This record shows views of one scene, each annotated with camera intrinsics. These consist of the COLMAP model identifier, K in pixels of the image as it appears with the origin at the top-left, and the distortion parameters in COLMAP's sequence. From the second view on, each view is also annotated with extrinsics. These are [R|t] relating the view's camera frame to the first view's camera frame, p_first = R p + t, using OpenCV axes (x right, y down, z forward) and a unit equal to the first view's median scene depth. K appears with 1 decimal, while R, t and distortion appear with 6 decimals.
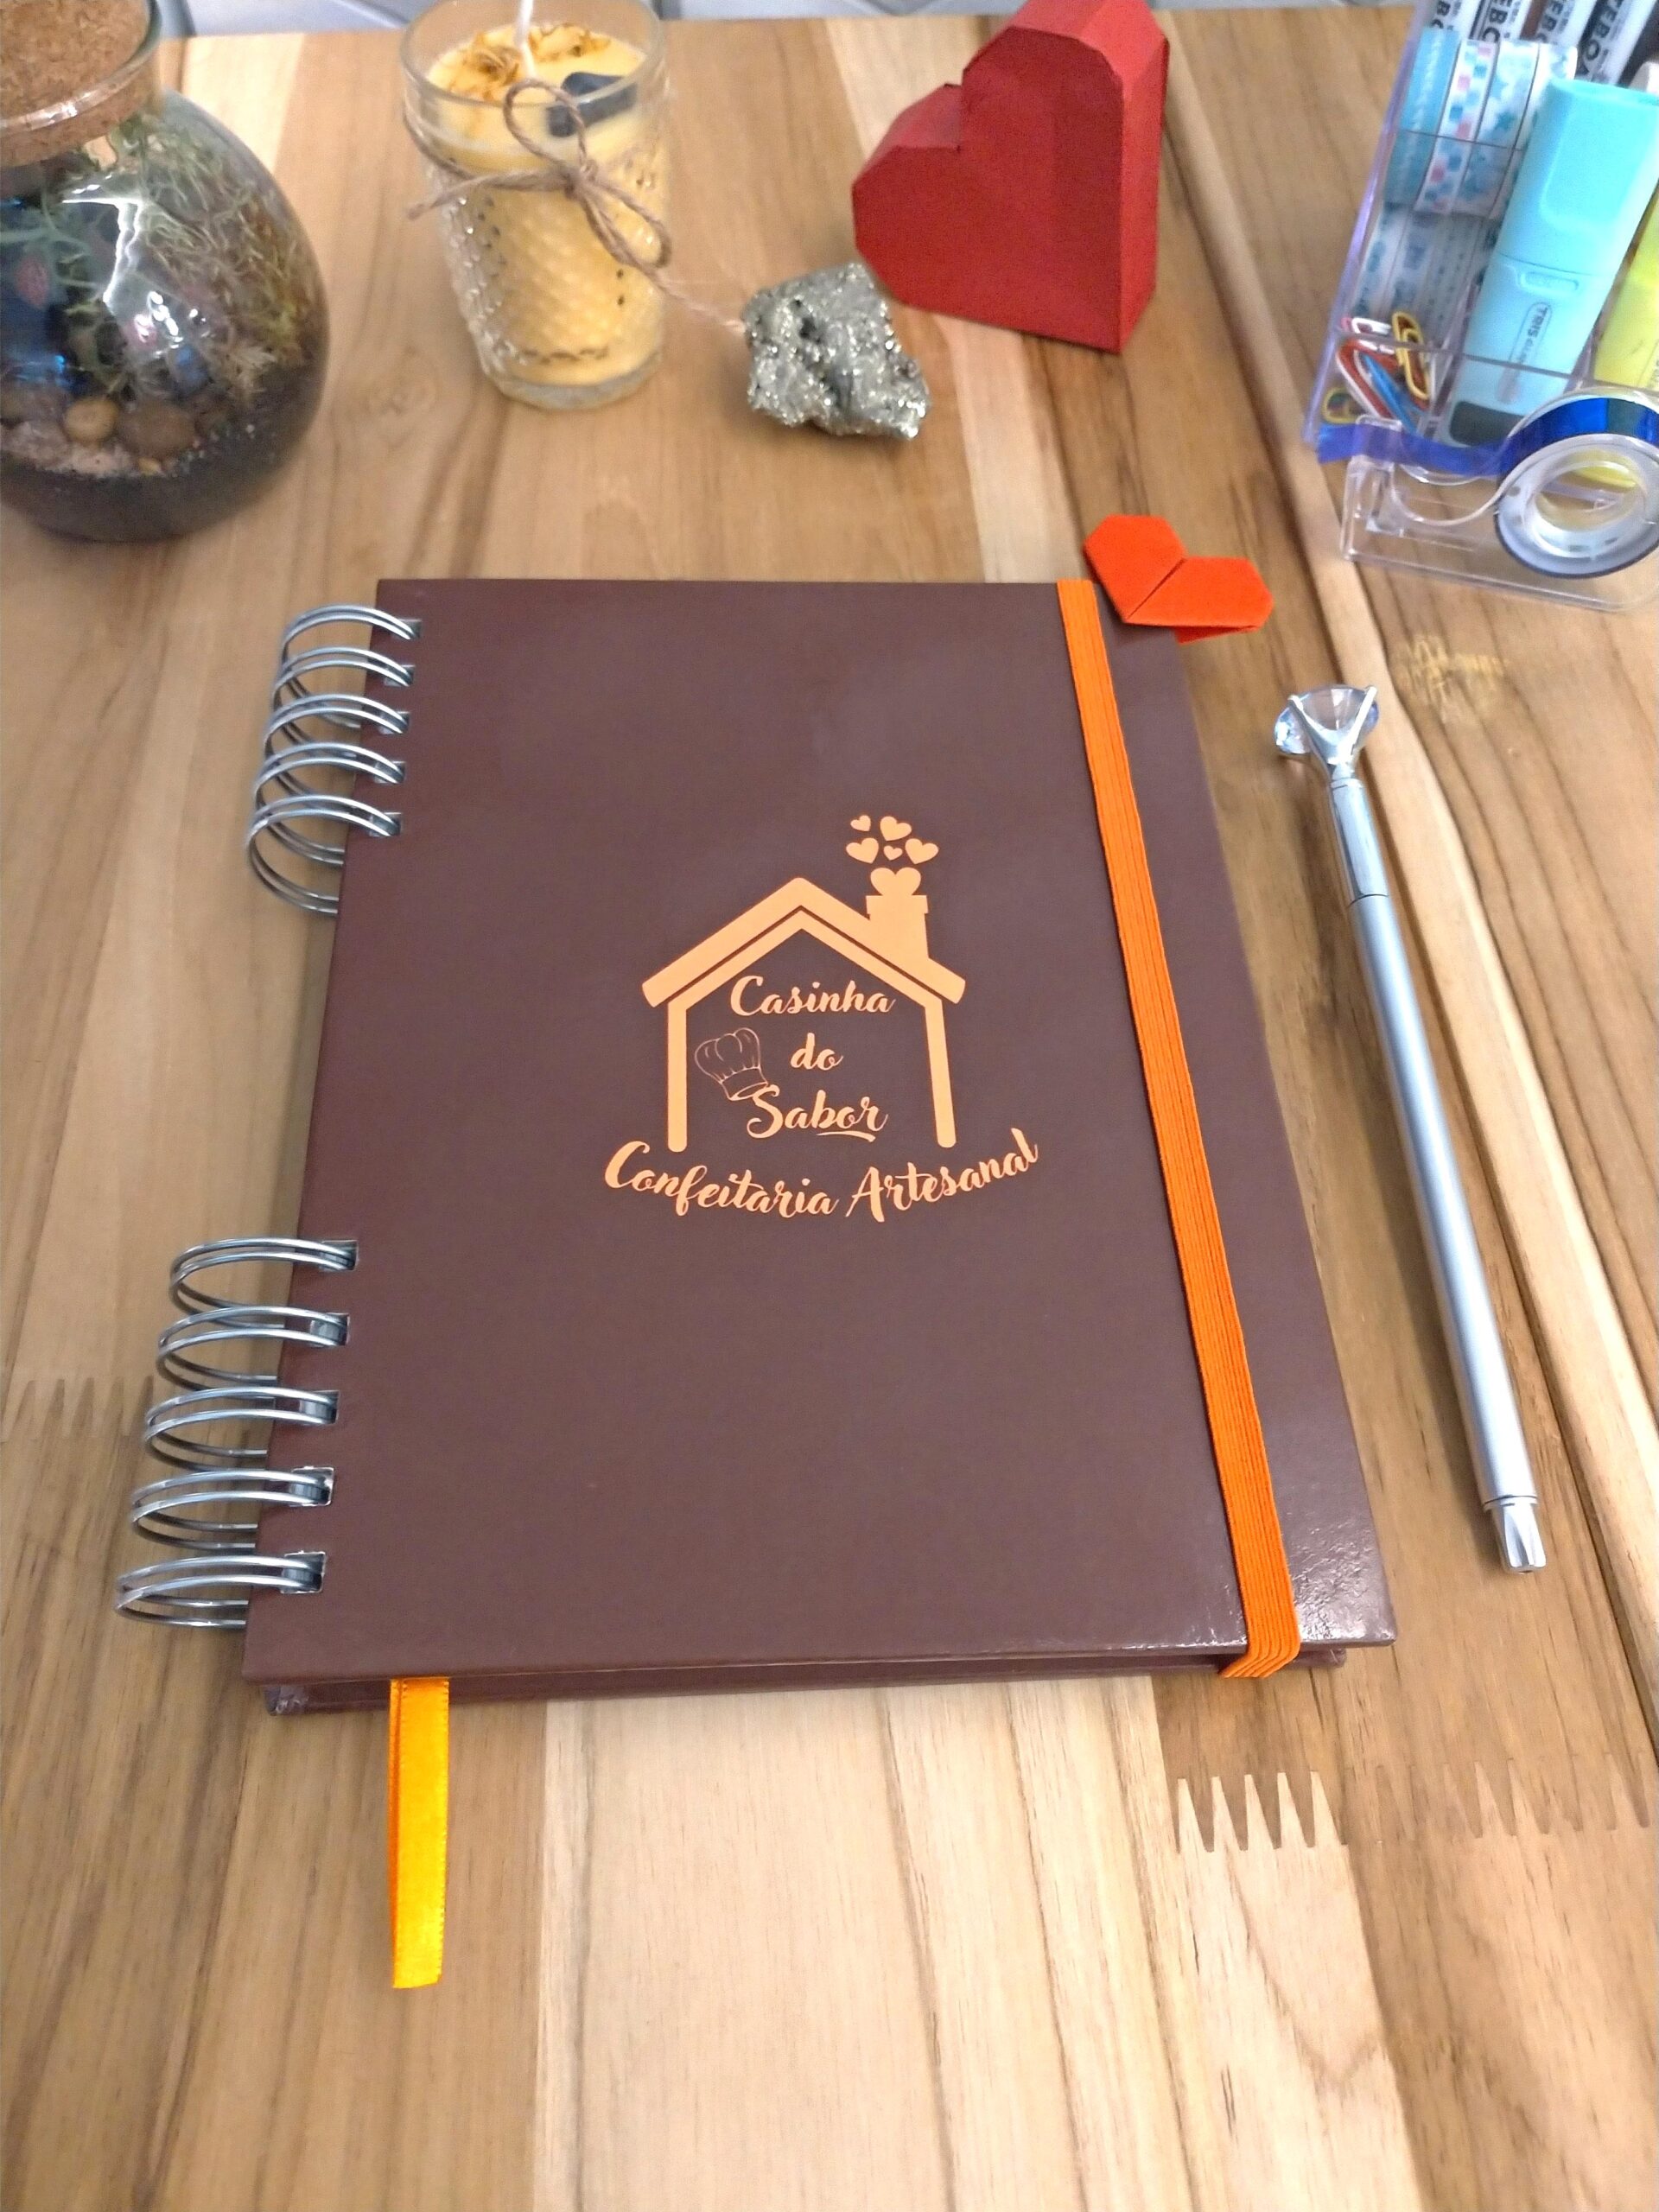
lens RADIAL K [[1594.9, 0, 838.1], [0, 1594.9, 1118.2], [0, 0, 1]] dist [-0.026910, 0.000126]
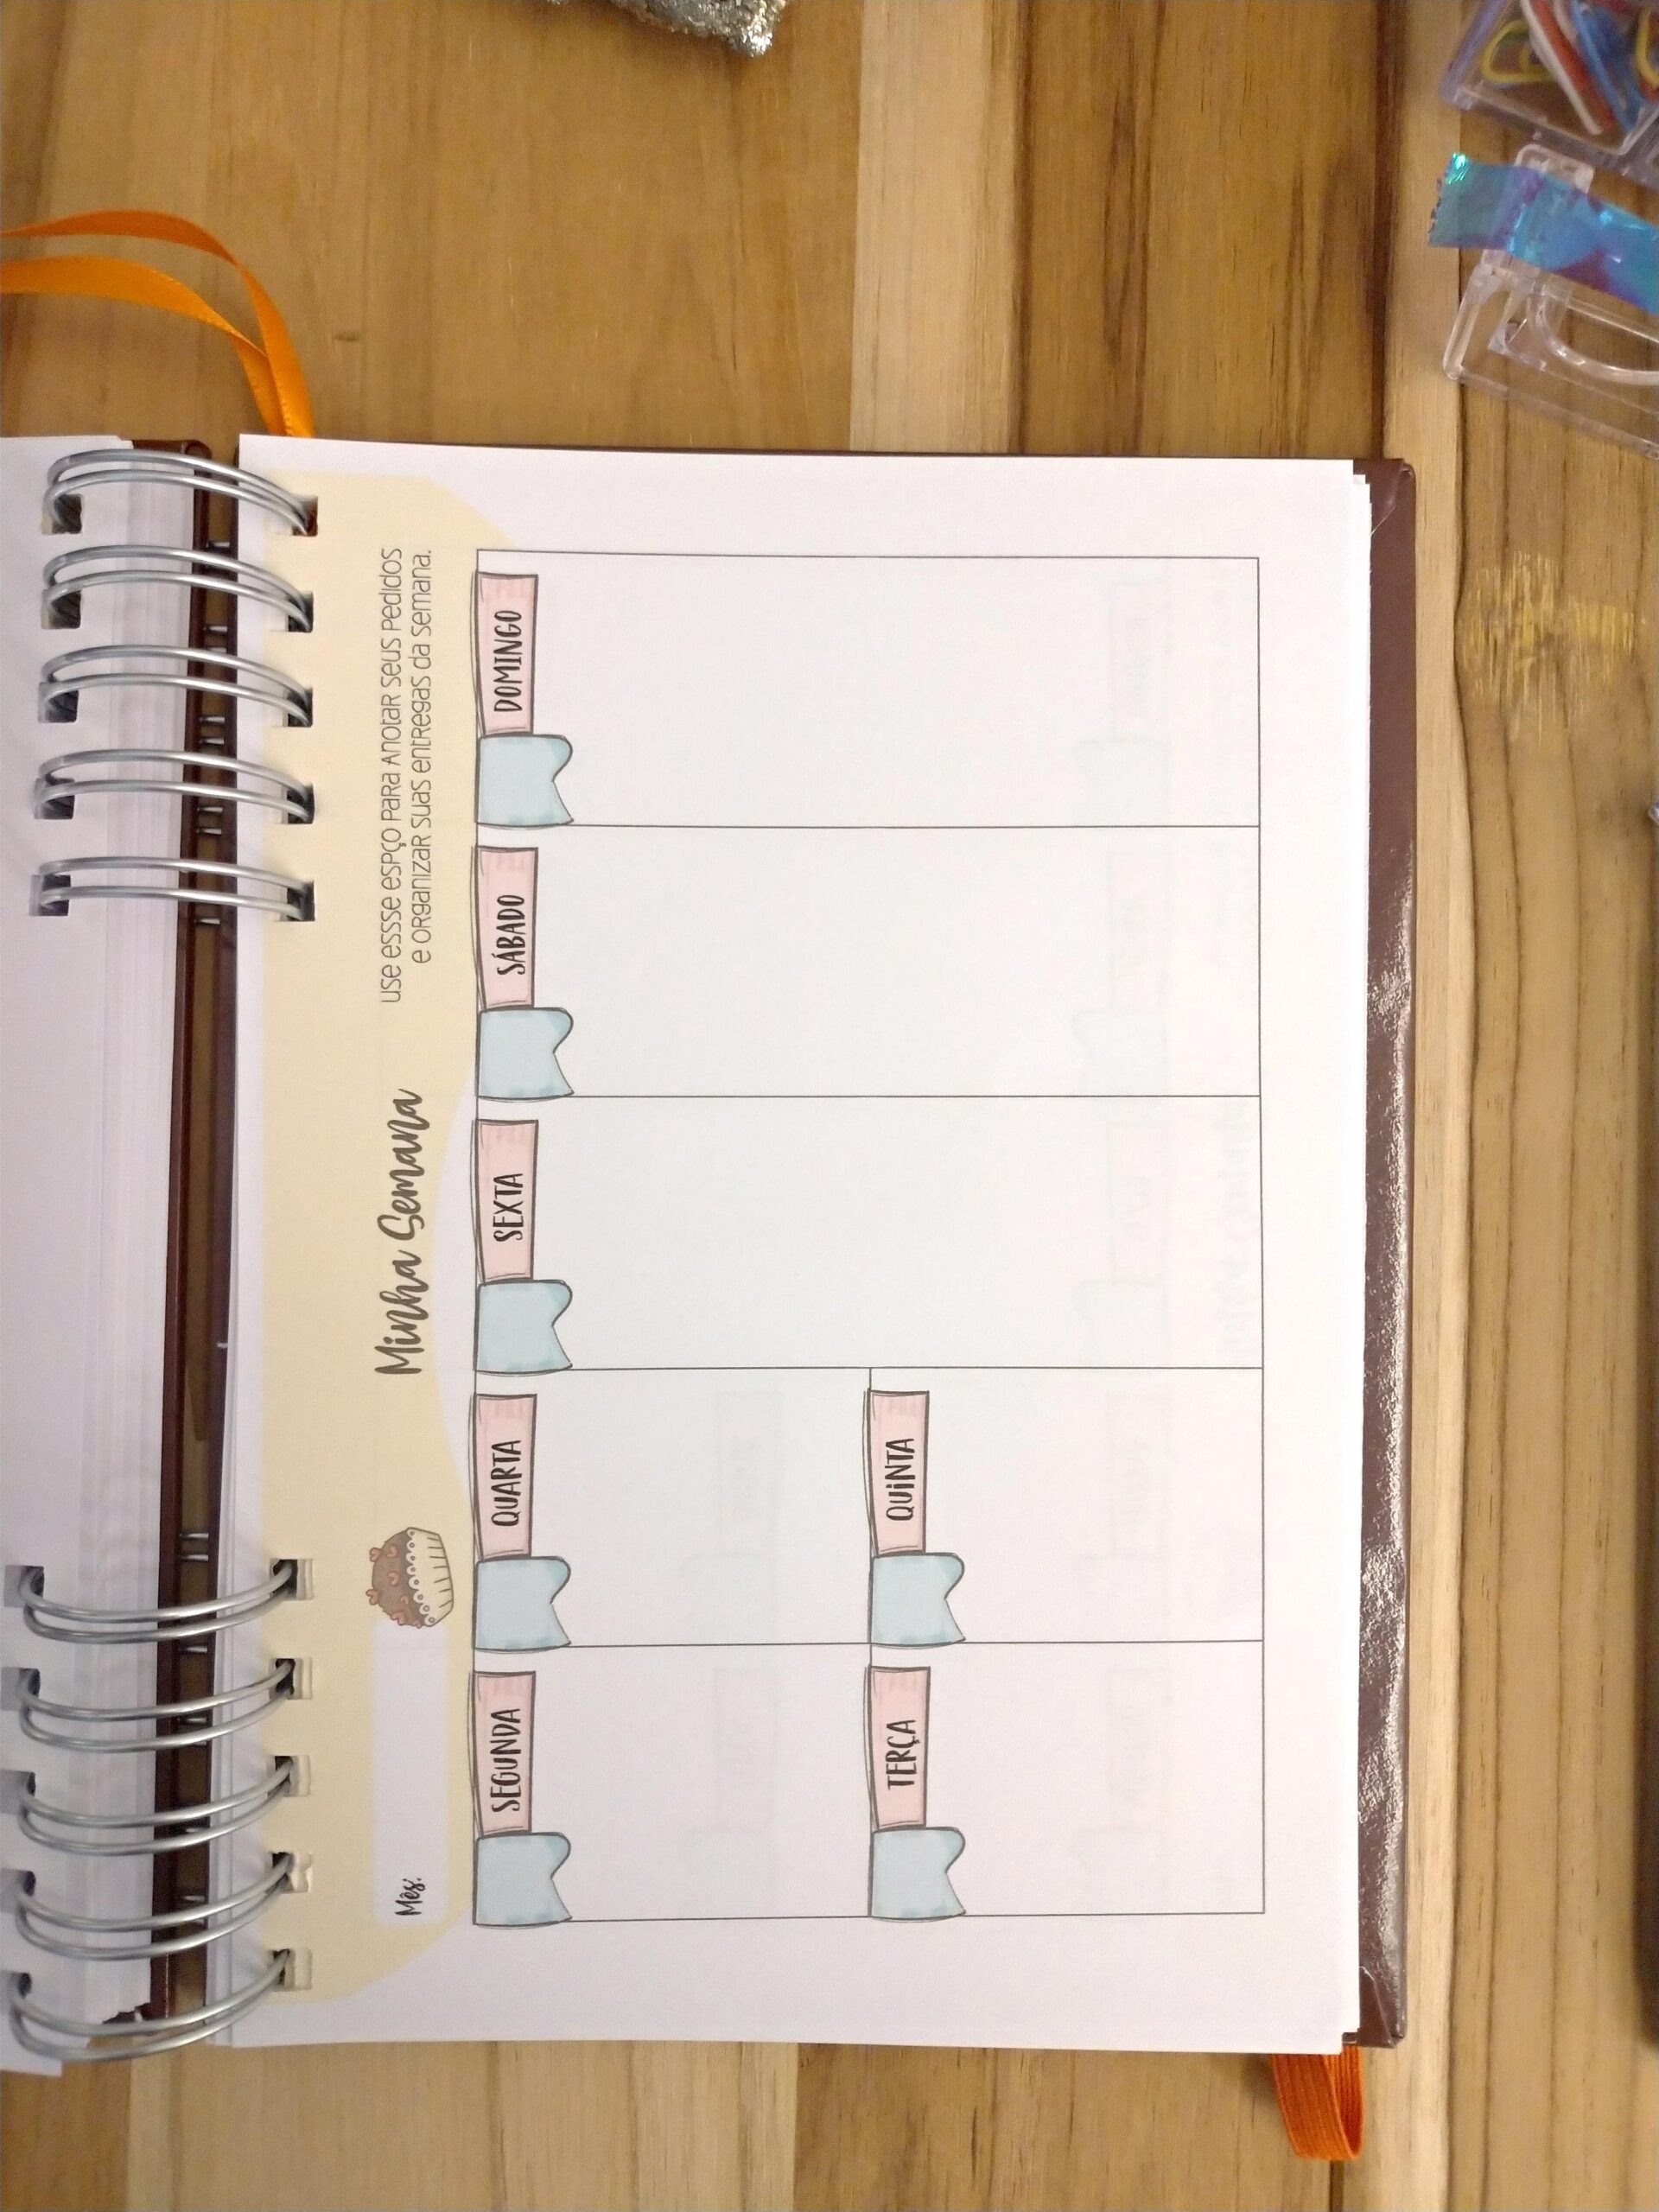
lens RADIAL K [[1620.6, 0, 817.6], [0, 1620.6, 1121.6], [0, 0, 1]] dist [-0.028319, 0.004639]
pose [[0.996054, 0.088737, -0.001306, 0.140257], [-0.077084, 0.872357, 0.482754, -0.510845], [0.043977, -0.480749, 0.875755, 0.414213]]
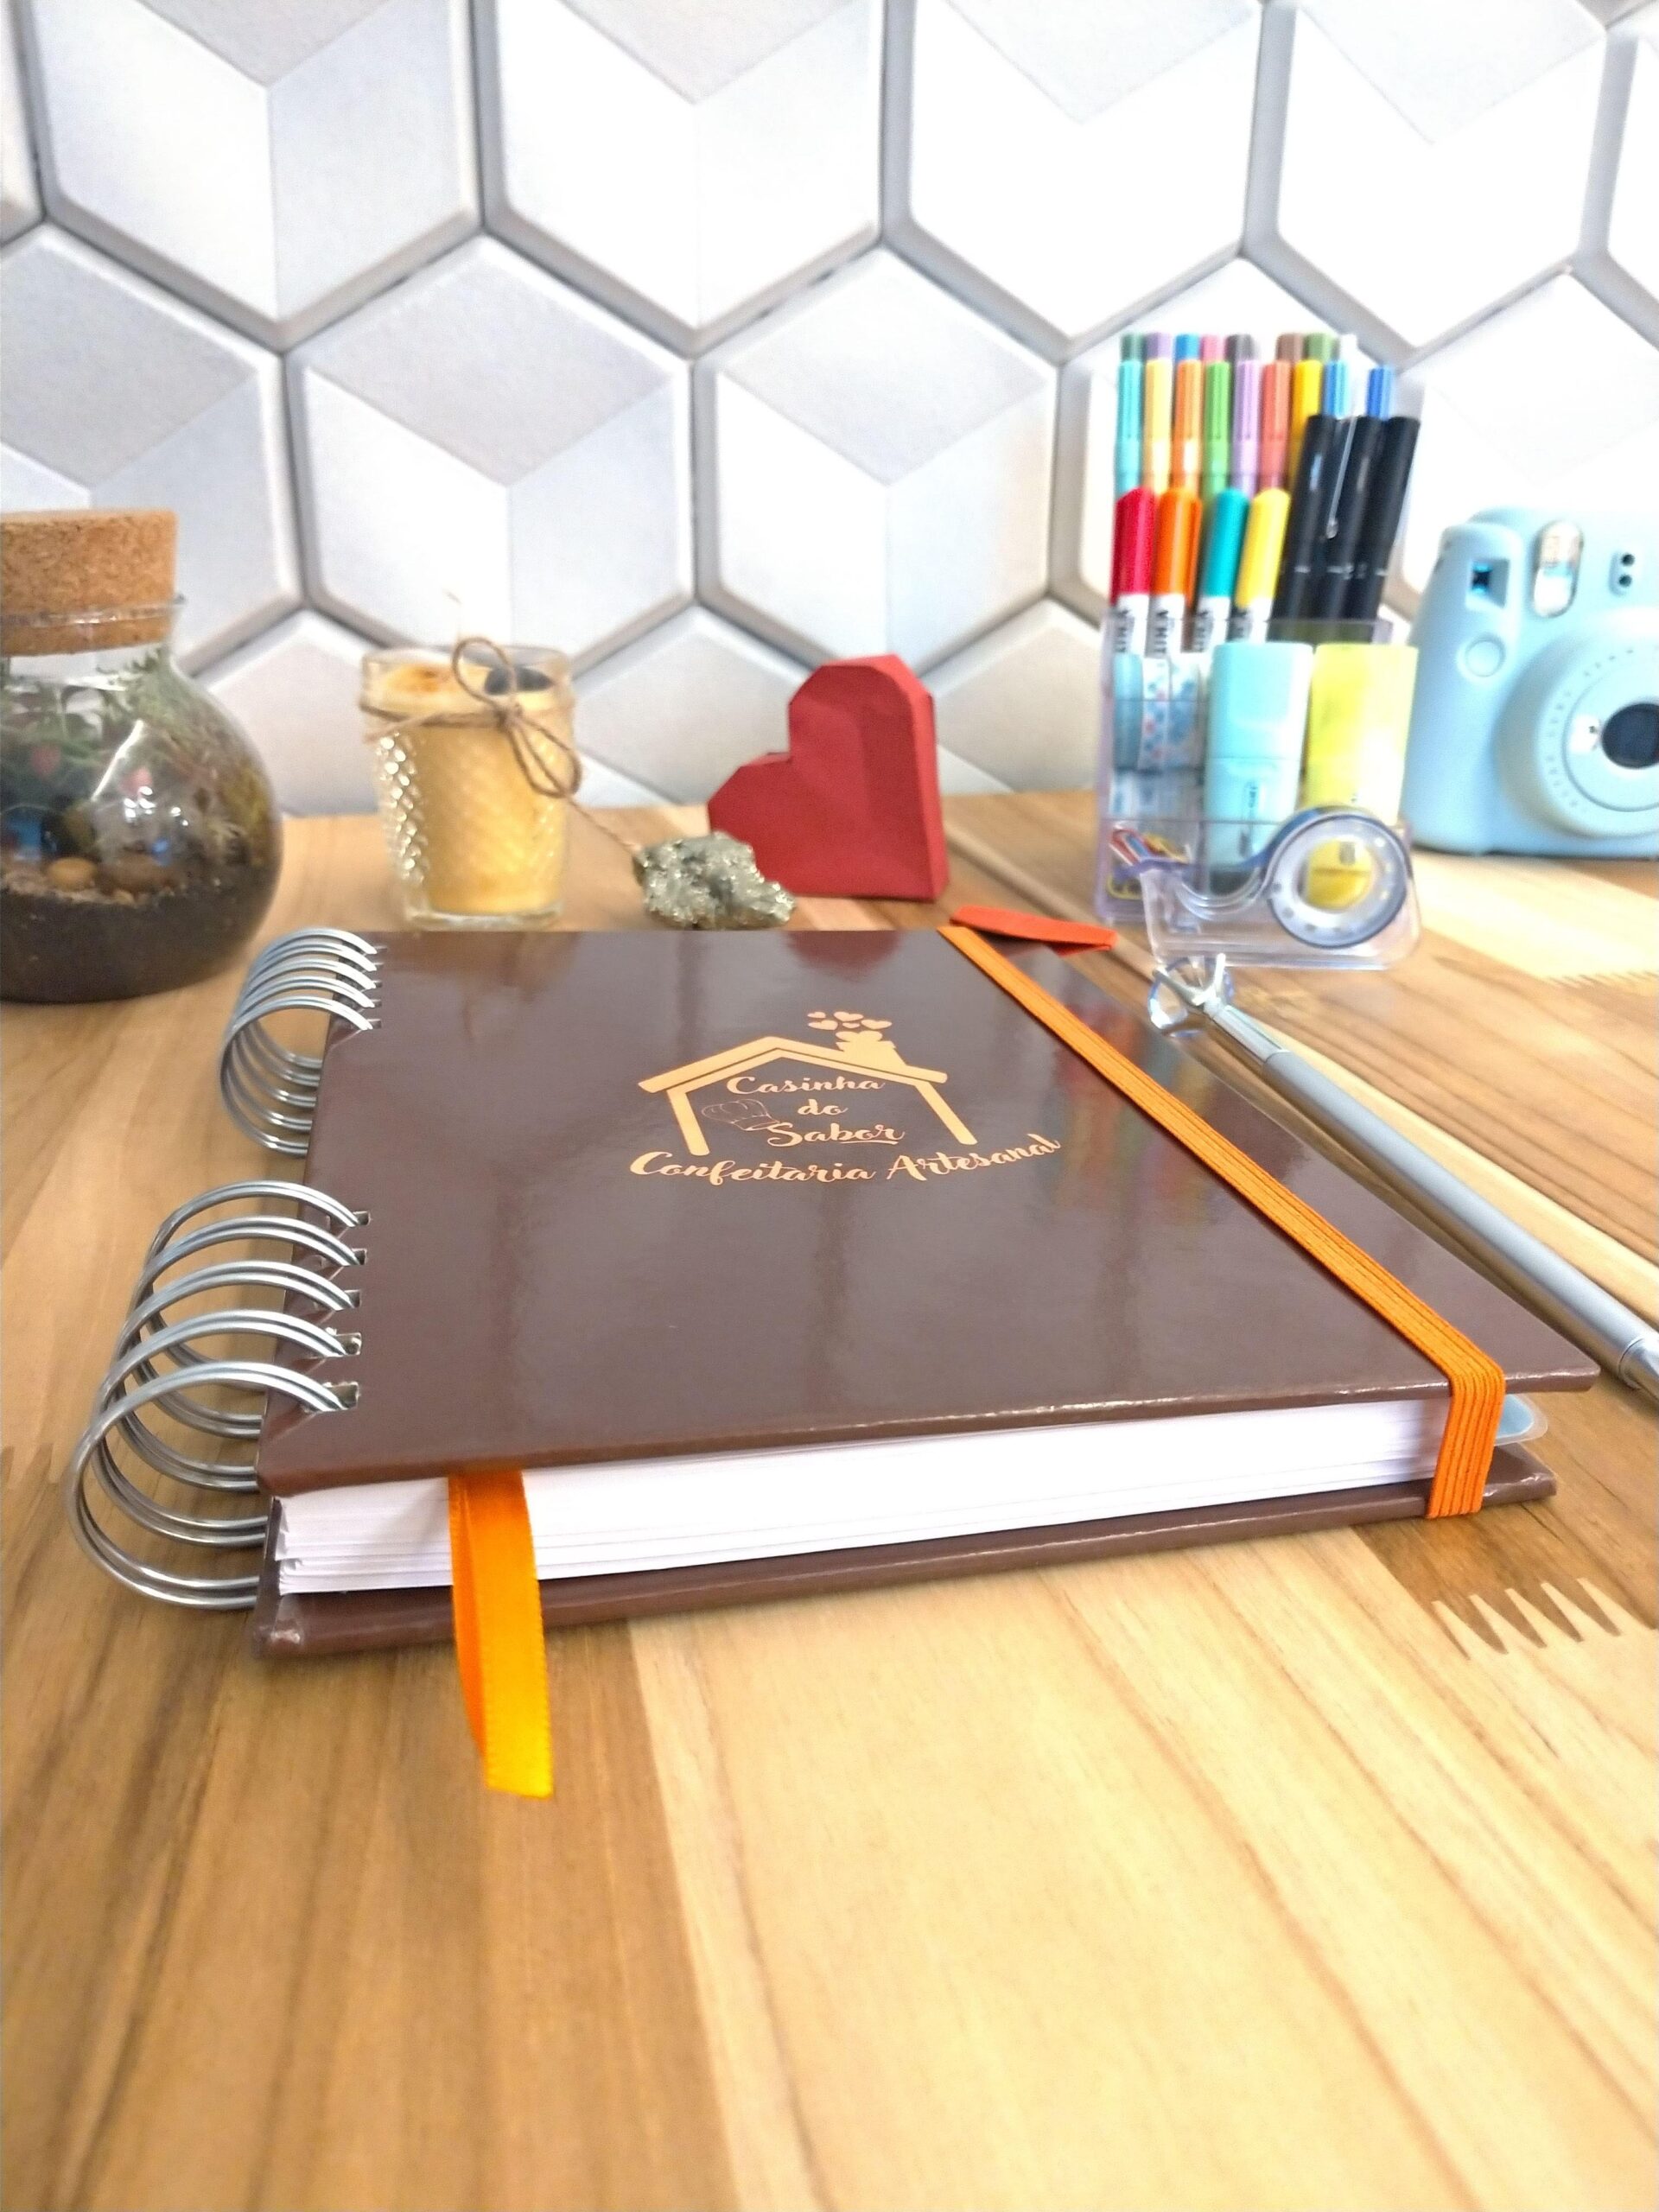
lens RADIAL K [[1594.9, 0, 838.1], [0, 1594.9, 1118.2], [0, 0, 1]] dist [-0.026910, 0.000126]
pose [[0.983542, -0.068138, 0.167341, -0.169137], [0.155829, 0.788663, -0.594751, 0.555689], [-0.091450, 0.611039, 0.786300, 0.208430]]
